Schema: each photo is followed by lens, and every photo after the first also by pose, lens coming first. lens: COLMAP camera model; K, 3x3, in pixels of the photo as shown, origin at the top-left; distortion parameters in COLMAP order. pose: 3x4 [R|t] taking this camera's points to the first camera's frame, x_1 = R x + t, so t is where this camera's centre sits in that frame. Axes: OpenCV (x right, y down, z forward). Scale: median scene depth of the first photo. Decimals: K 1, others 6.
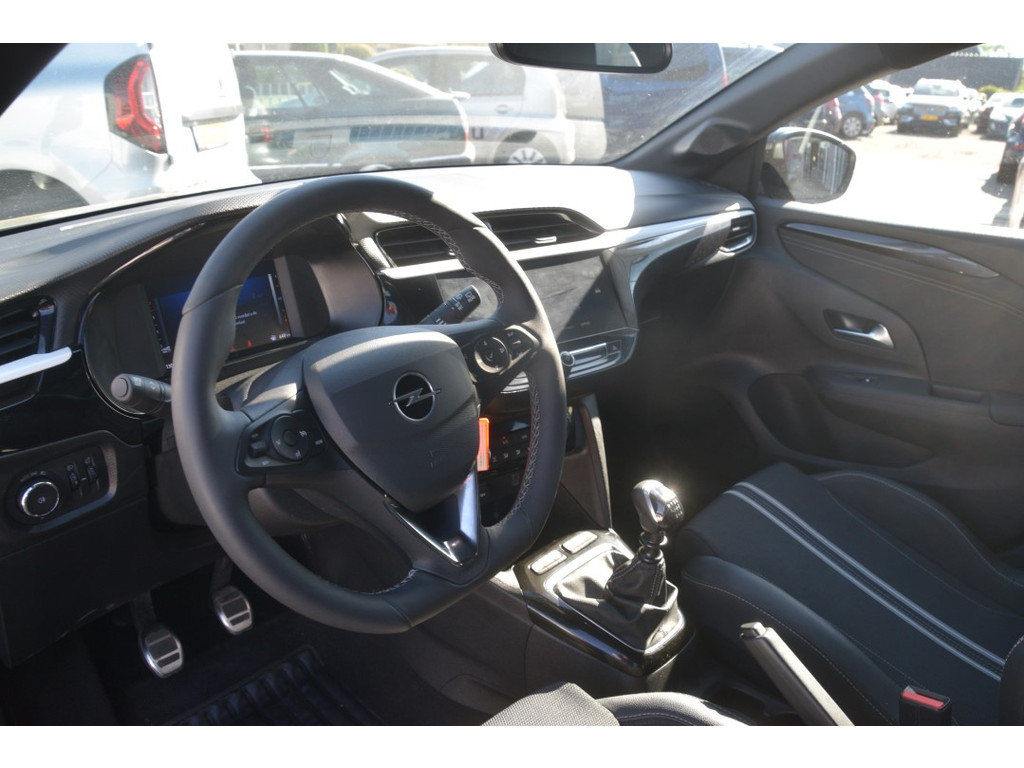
lens RADIAL K [[812.7, 0, 512.0], [0, 812.7, 384.0], [0, 0, 1]] dist [-0.189807, 0.131037]
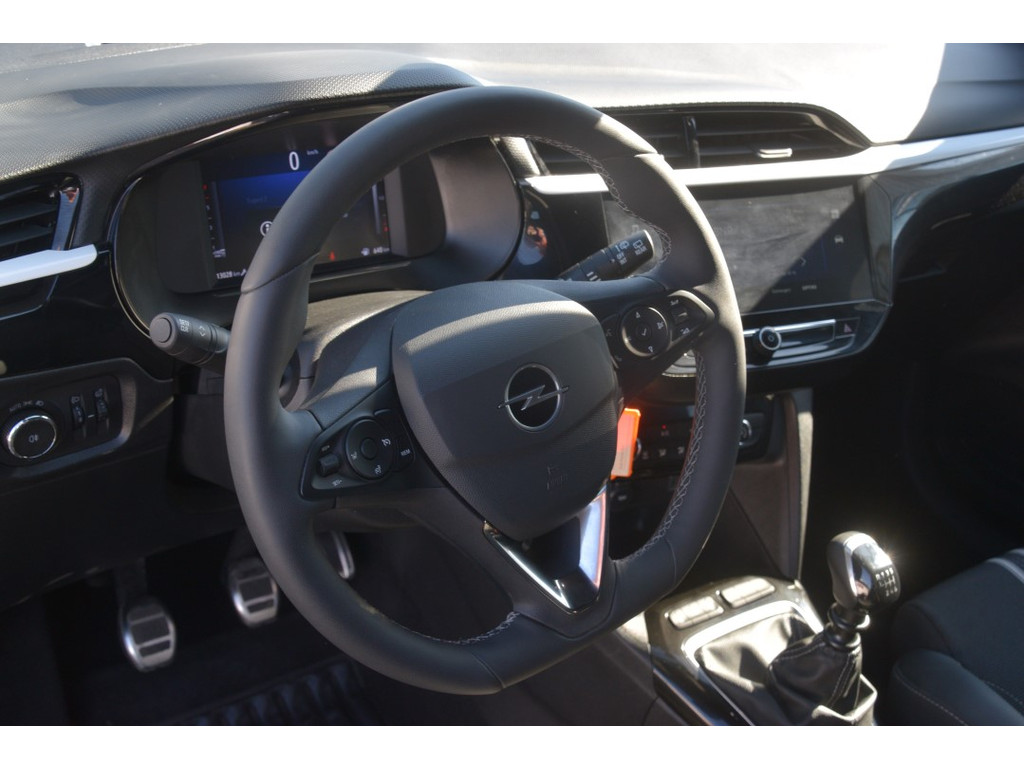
lens RADIAL K [[1305.7, 0, 512.0], [0, 1305.7, 384.0], [0, 0, 1]] dist [0.056147, 0.028130]
pose [[0.973369, 0.171747, -0.151843, 0.030145], [-0.154442, 0.980772, 0.119303, -0.093904], [0.169414, -0.092675, 0.981178, -0.144111]]
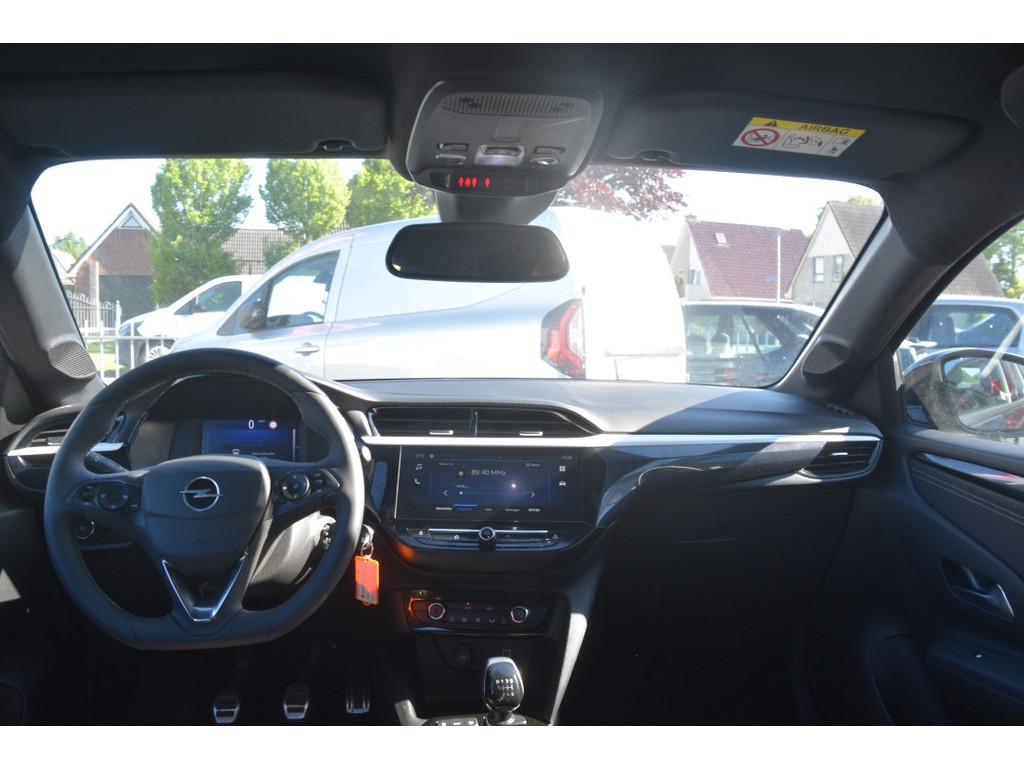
lens RADIAL K [[812.7, 0, 512.0], [0, 812.7, 384.0], [0, 0, 1]] dist [-0.189807, 0.131037]
pose [[0.777786, 0.031349, -0.627747, 0.789539], [-0.221486, 0.948360, -0.227064, 0.018306], [0.588211, 0.315644, 0.744564, 0.144603]]
